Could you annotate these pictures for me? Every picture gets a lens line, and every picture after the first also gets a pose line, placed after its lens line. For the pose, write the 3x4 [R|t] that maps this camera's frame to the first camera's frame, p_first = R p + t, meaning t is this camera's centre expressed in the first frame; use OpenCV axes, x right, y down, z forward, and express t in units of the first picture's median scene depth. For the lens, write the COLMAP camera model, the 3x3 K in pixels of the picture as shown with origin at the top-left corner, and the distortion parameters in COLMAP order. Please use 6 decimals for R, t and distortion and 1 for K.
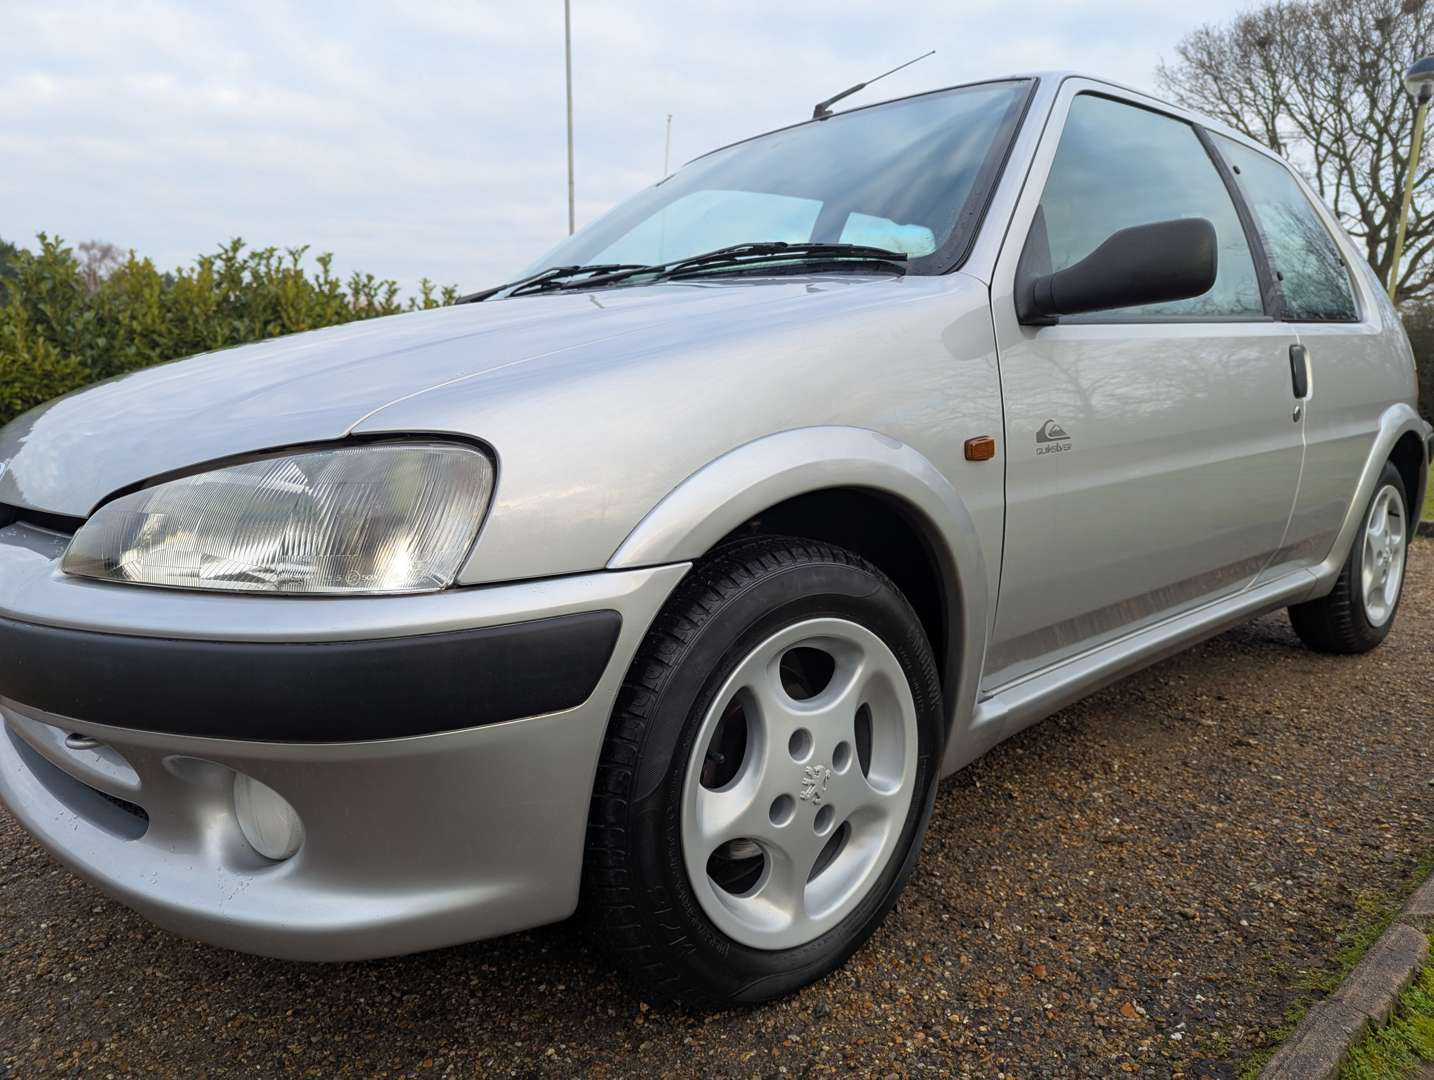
lens RADIAL K [[996.1, 0, 692.3], [0, 996.1, 541.5], [0, 0, 1]] dist [0.025794, -0.004347]
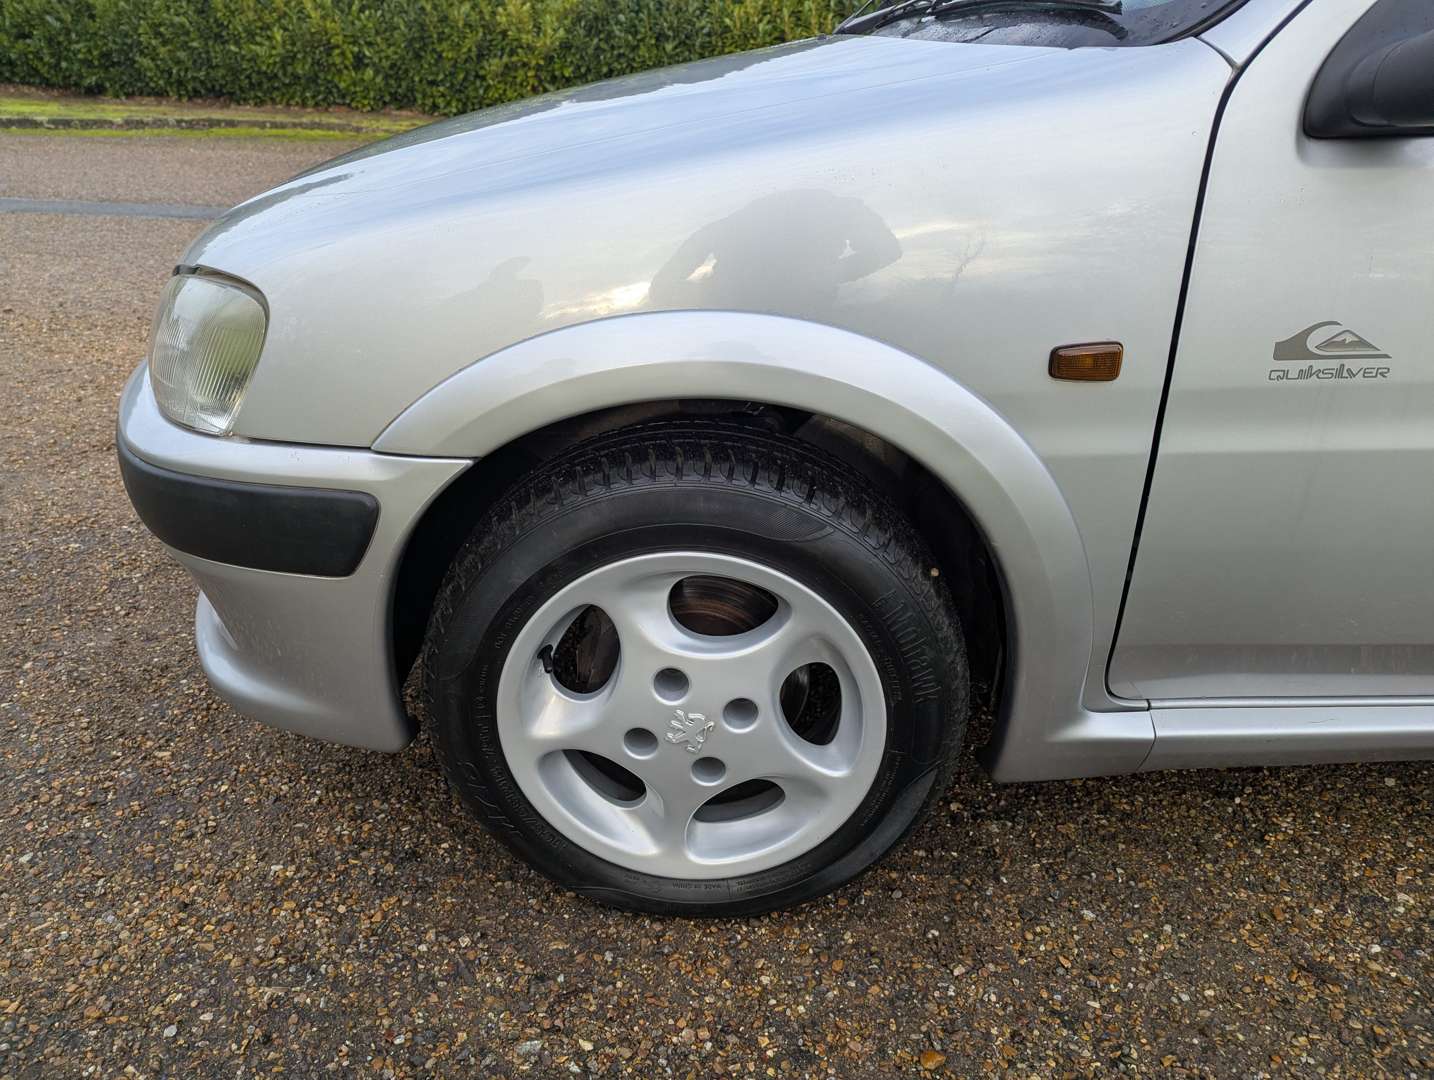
lens RADIAL K [[996.1, 0, 692.3], [0, 996.1, 541.5], [0, 0, 1]] dist [0.025794, -0.004347]
pose [[0.747080, 0.301216, -0.592570, 0.543727], [-0.115910, 0.936814, 0.330068, -0.177100], [0.654550, -0.177903, 0.734789, 0.381741]]
